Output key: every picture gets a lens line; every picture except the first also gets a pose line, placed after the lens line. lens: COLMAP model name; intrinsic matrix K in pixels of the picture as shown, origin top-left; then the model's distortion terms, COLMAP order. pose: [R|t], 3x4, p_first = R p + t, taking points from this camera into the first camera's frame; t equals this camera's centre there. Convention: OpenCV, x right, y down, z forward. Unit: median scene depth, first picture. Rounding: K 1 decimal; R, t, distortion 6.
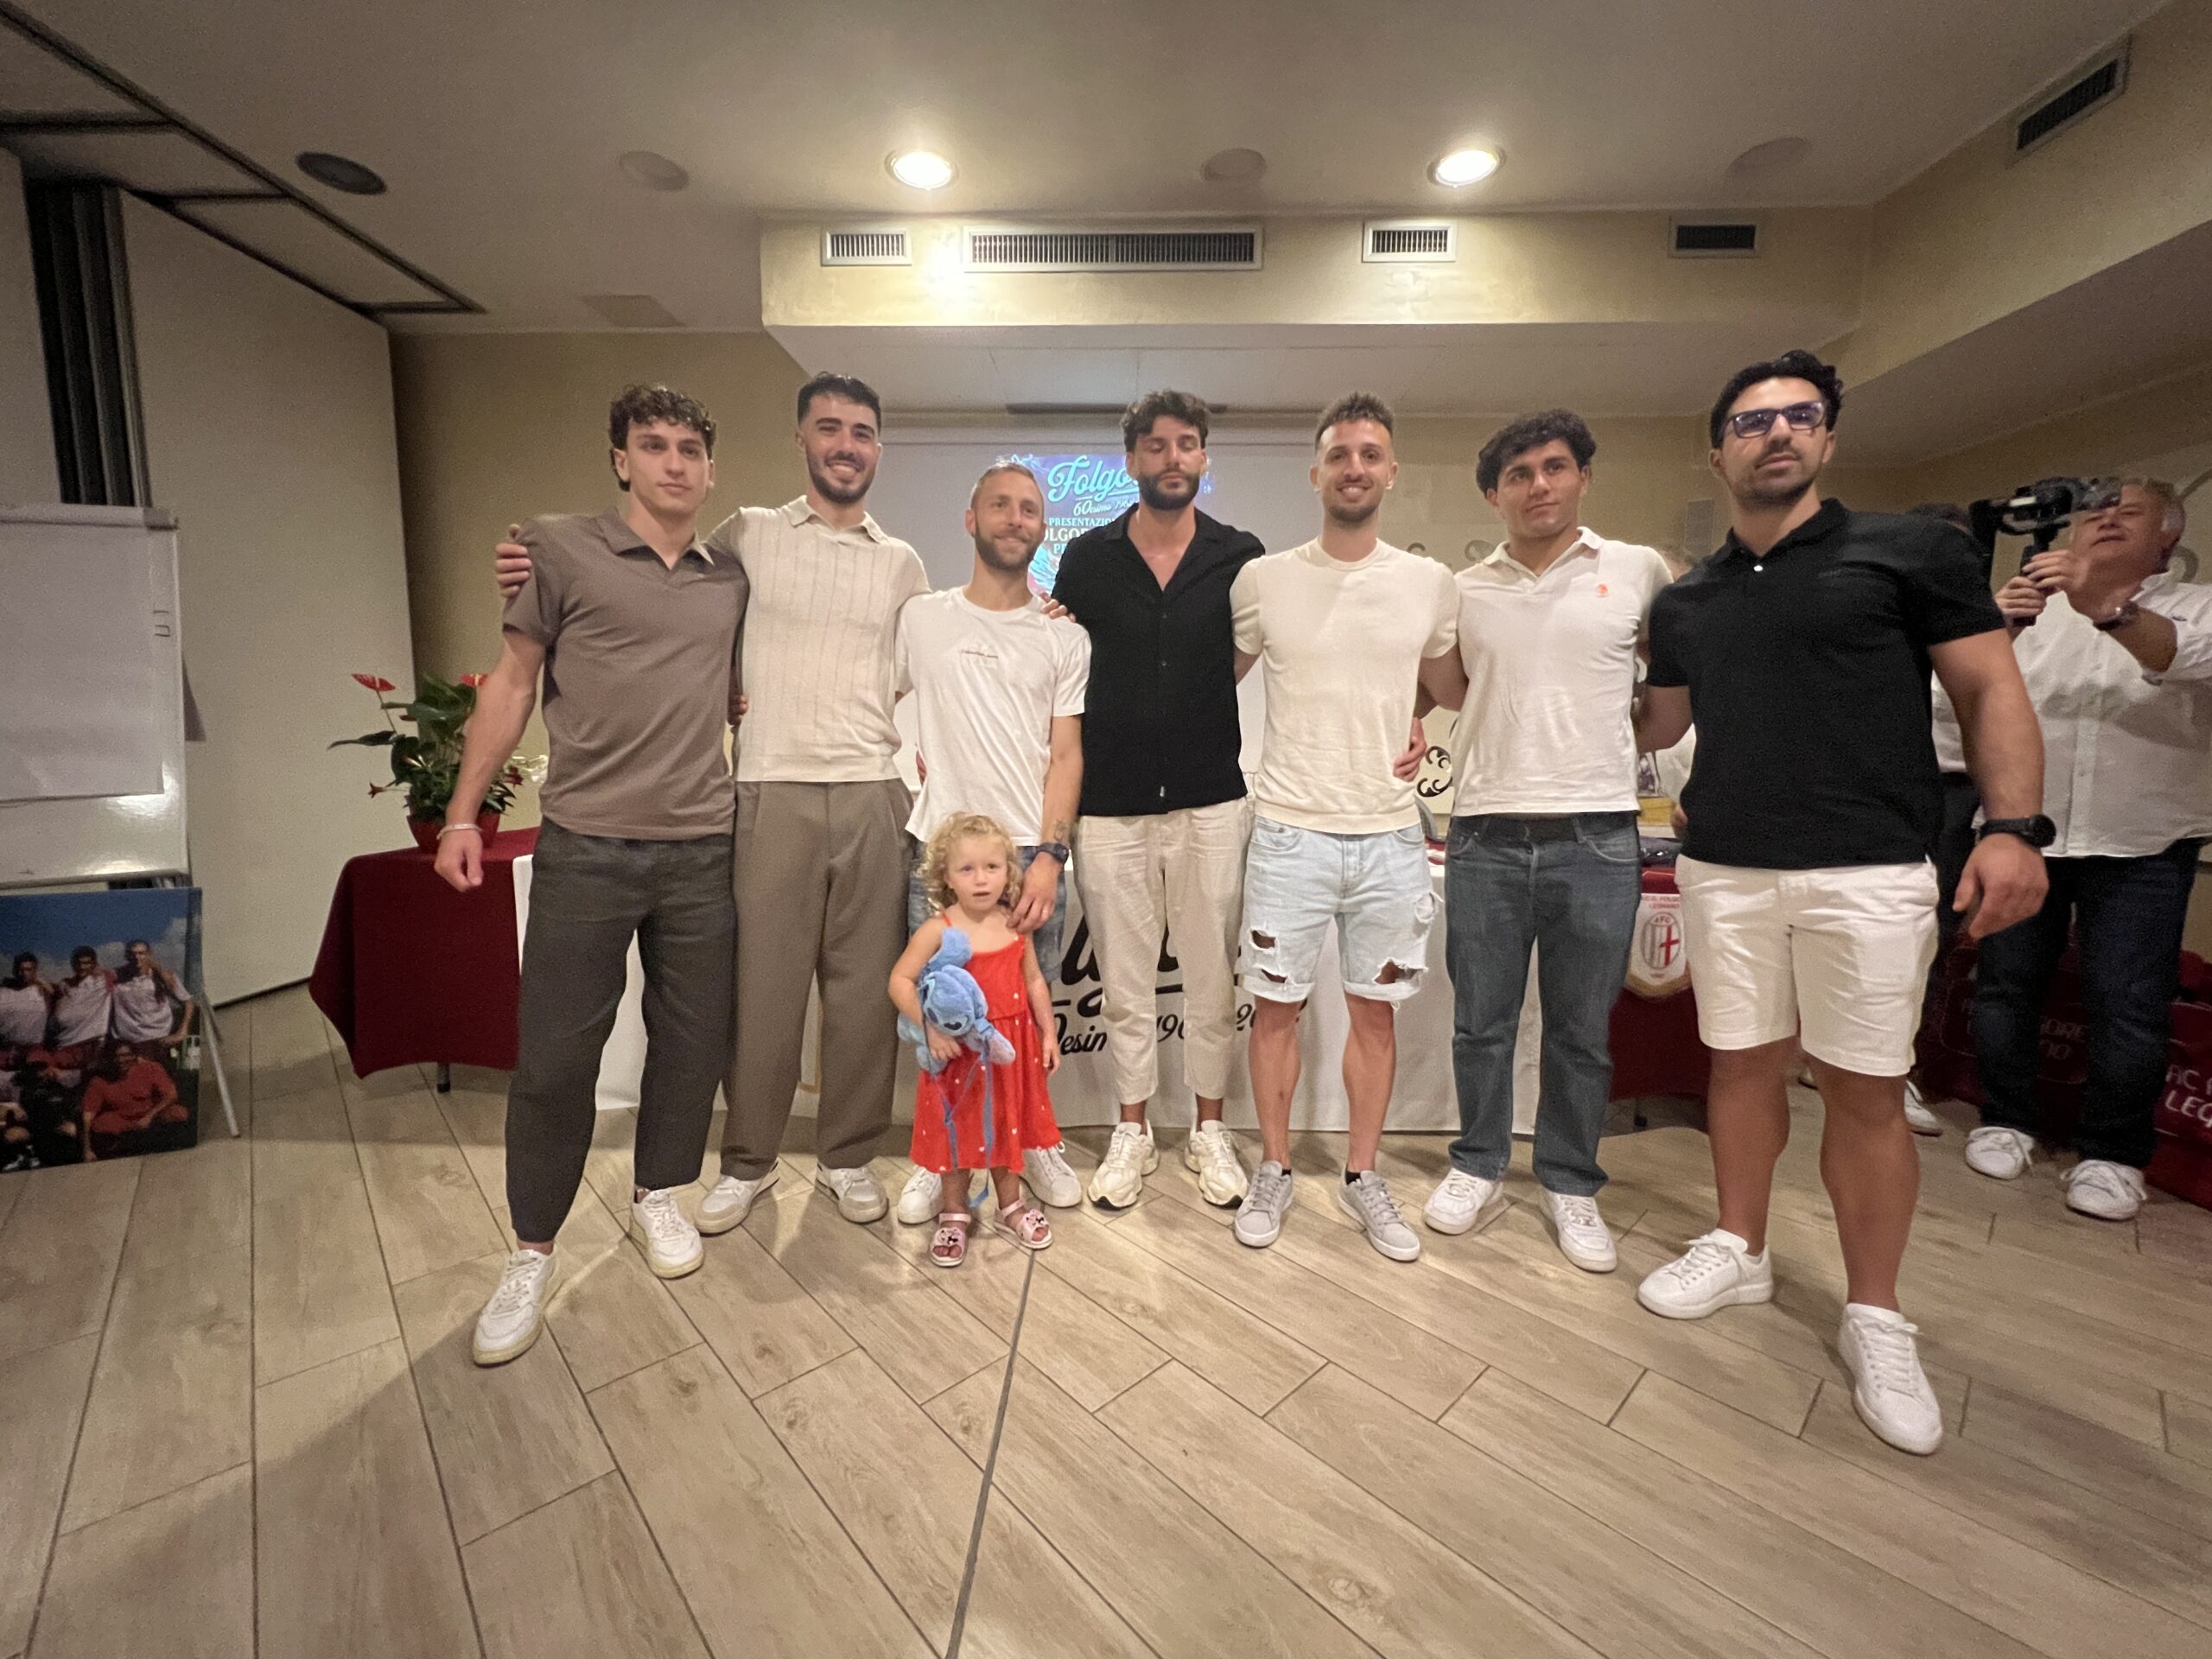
lens RADIAL K [[878.7, 0, 1106.0], [0, 878.7, 829.5], [0, 0, 1]] dist [0.001842, 0.000411]
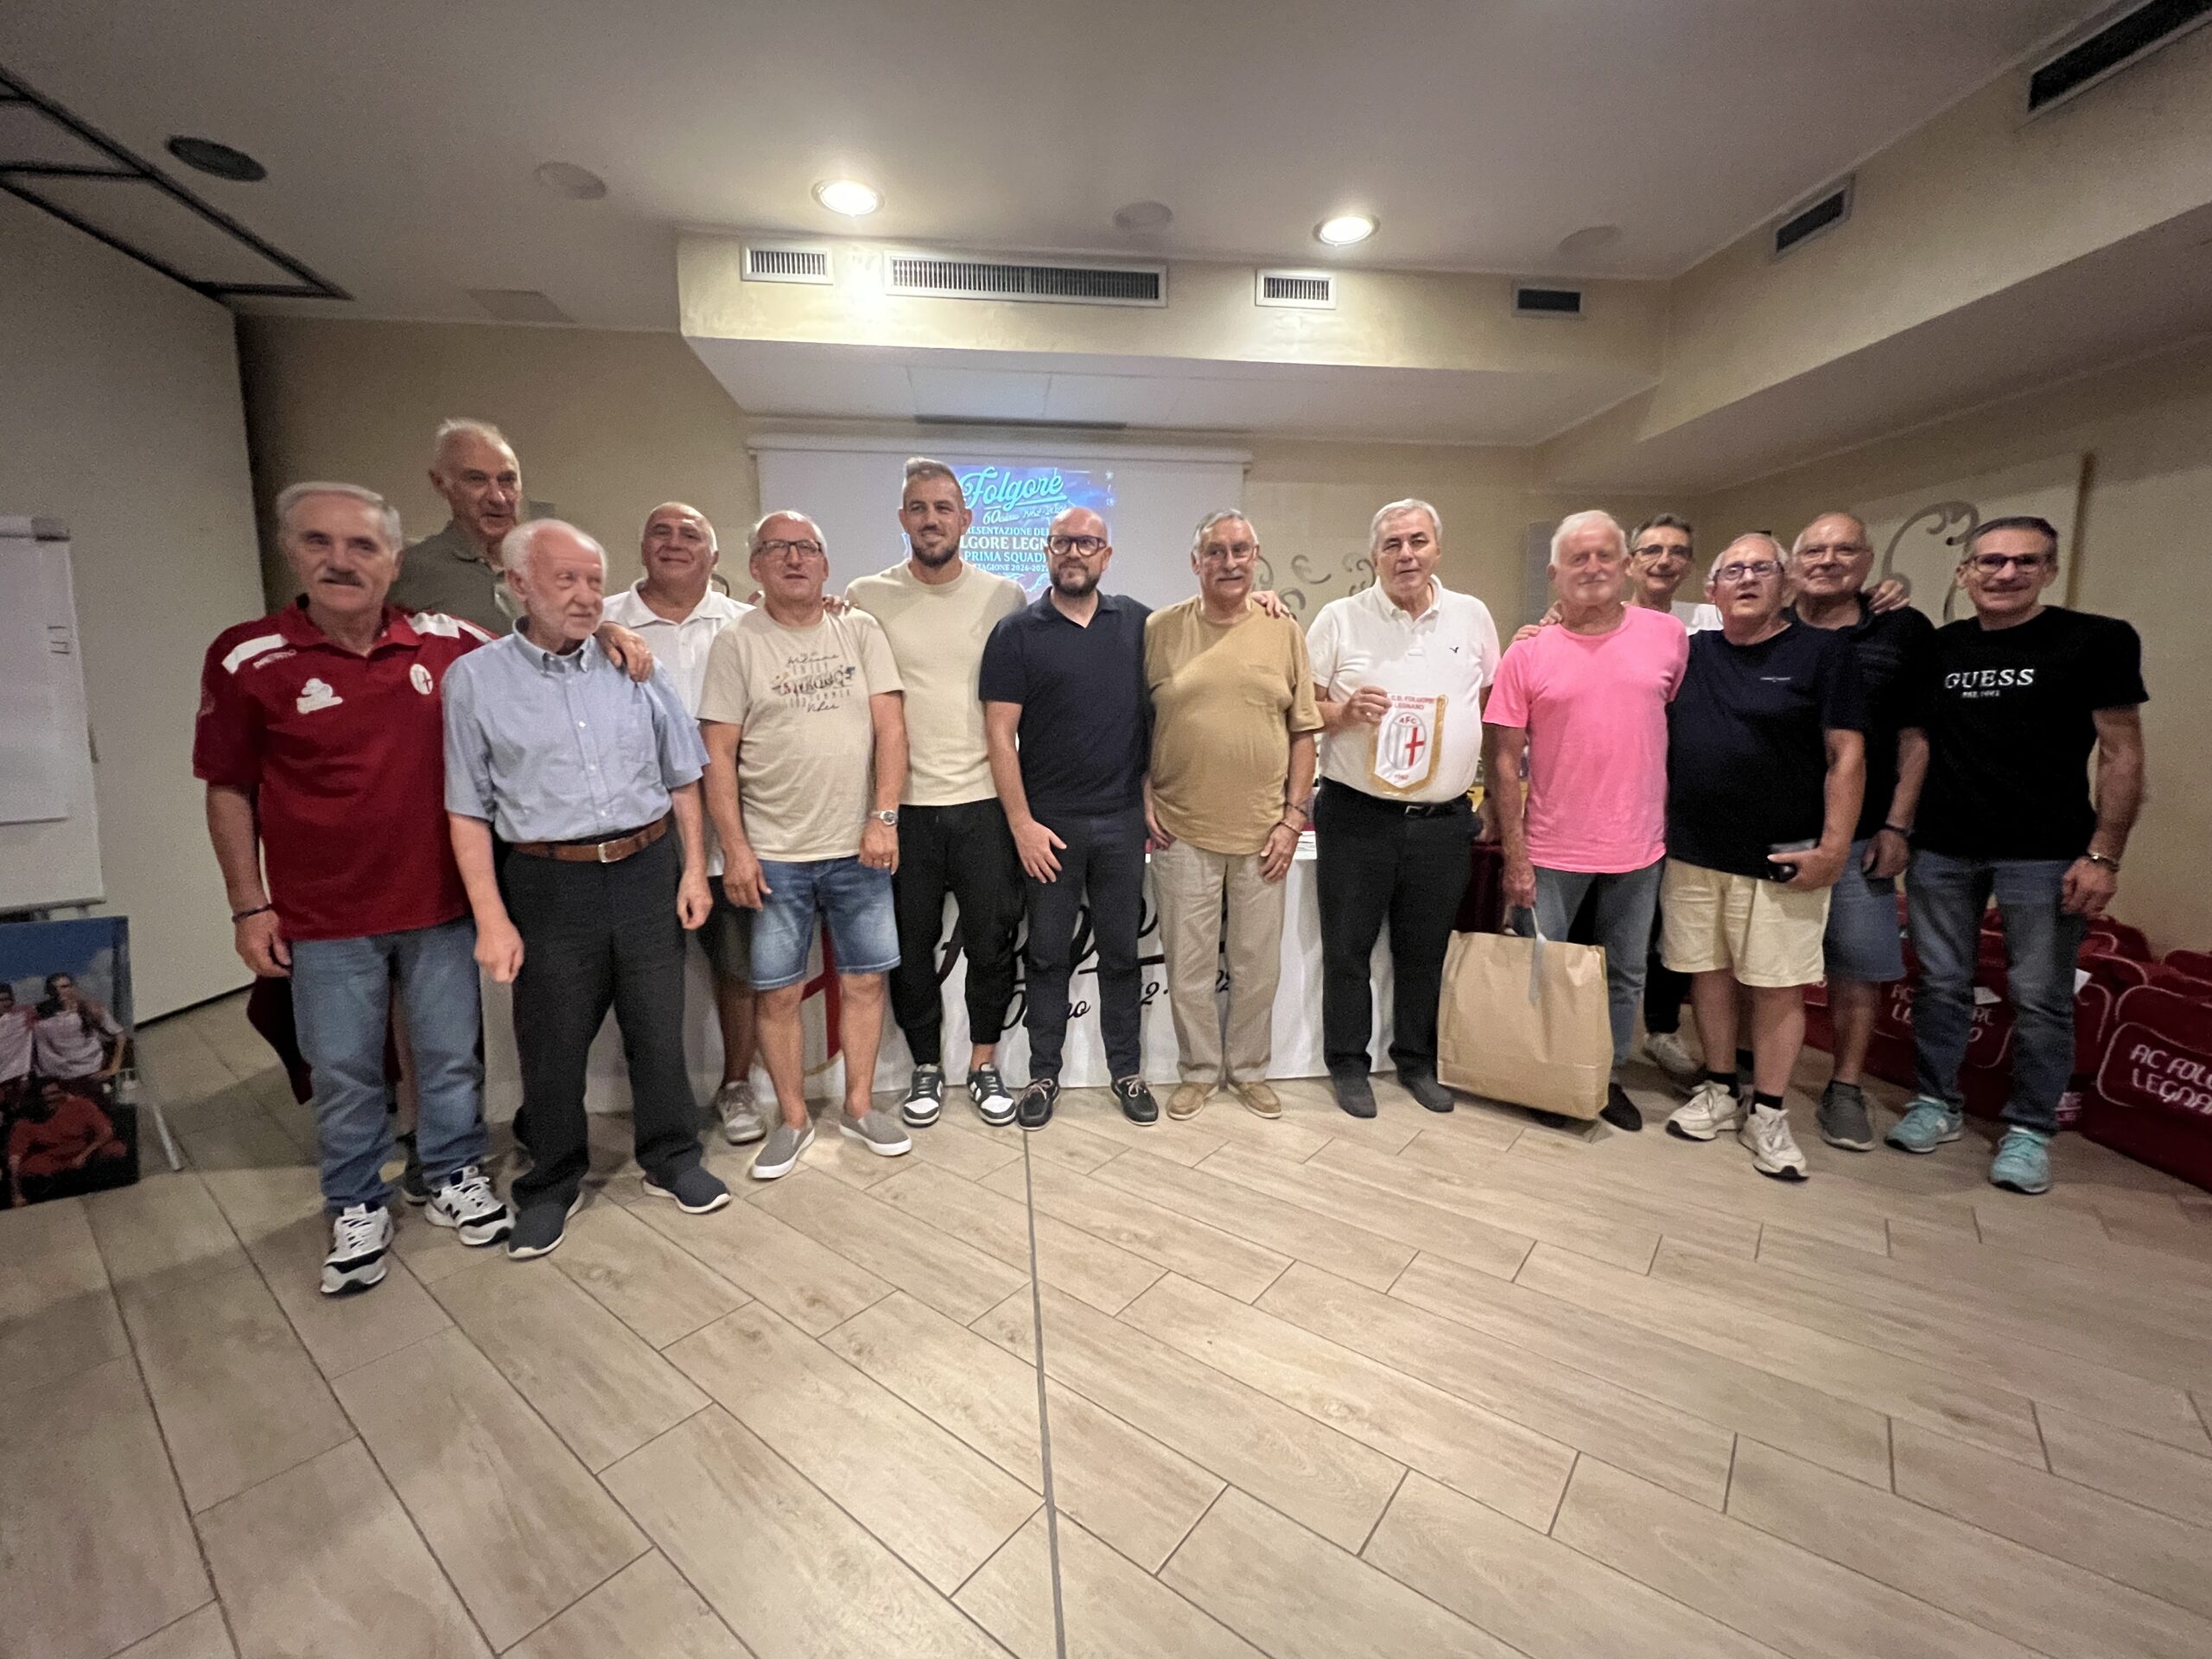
lens RADIAL K [[878.7, 0, 1106.0], [0, 878.7, 829.5], [0, 0, 1]] dist [0.001842, 0.000411]
pose [[0.989848, -0.030503, 0.138817, -0.094247], [0.029278, 0.999512, 0.010859, -0.007350], [-0.139081, -0.006685, 0.990258, -0.098984]]
